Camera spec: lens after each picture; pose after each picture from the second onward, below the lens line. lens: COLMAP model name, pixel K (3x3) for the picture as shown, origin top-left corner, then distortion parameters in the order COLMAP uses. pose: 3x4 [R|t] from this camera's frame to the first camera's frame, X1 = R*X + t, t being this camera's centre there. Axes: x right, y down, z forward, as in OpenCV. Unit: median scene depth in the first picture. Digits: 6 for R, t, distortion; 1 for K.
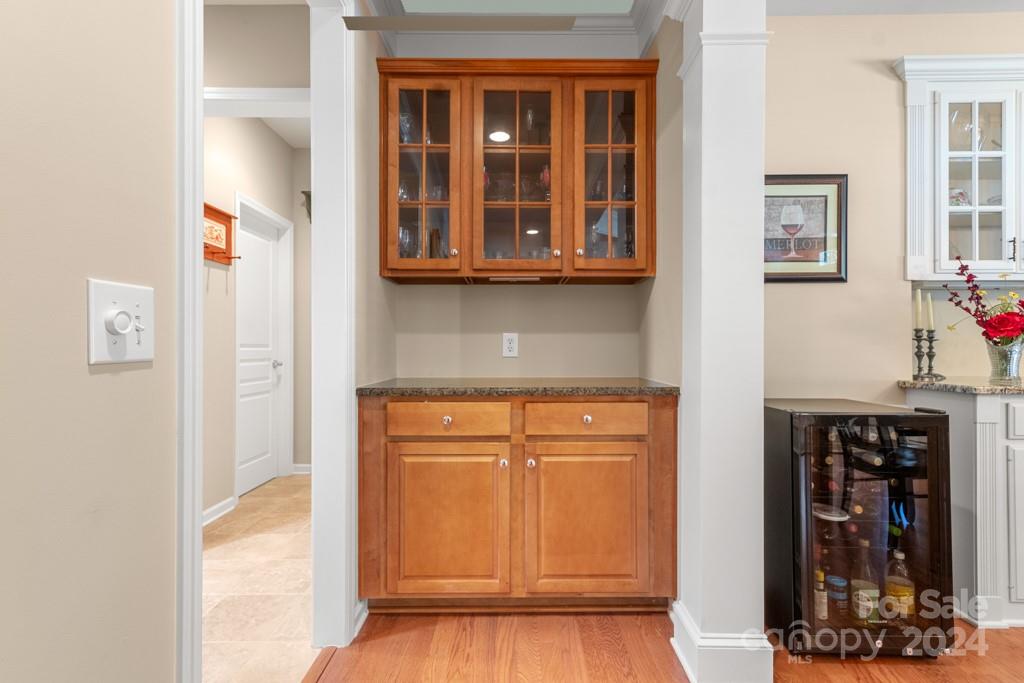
lens RADIAL K [[482.8, 0, 508.0], [0, 482.8, 346.7], [0, 0, 1]] dist [0.004865, 0.000803]
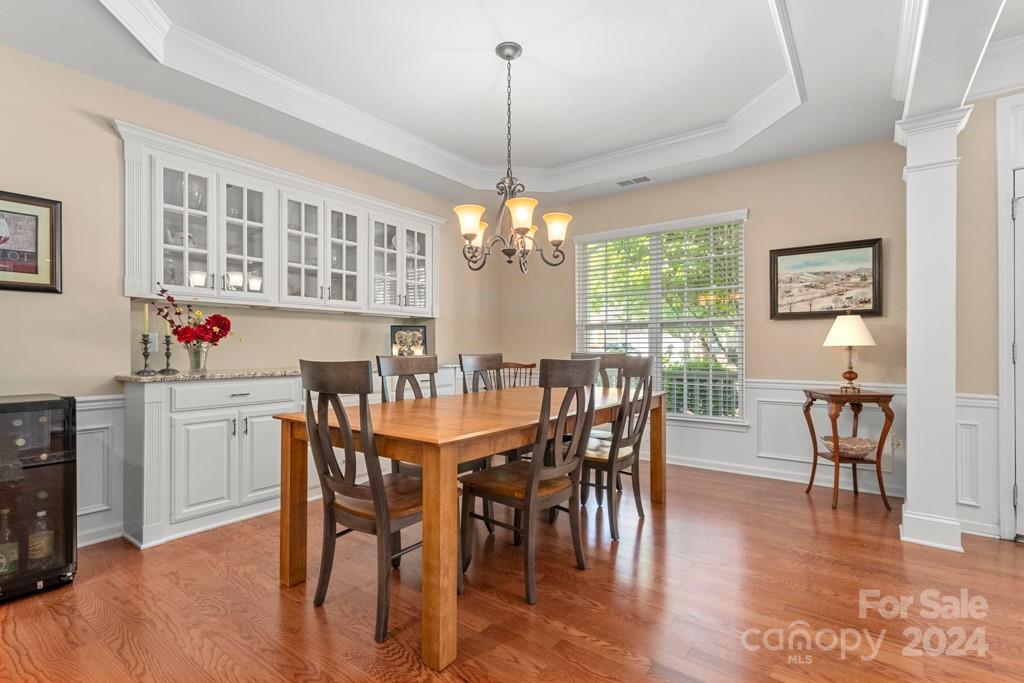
lens RADIAL K [[482.8, 0, 508.0], [0, 482.8, 350.3], [0, 0, 1]] dist [0.004865, 0.000803]
pose [[0.598189, -0.003853, 0.801346, 0.403925], [0.001949, 0.999992, 0.003353, 0.002289], [-0.801353, -0.000444, 0.598192, -0.569953]]
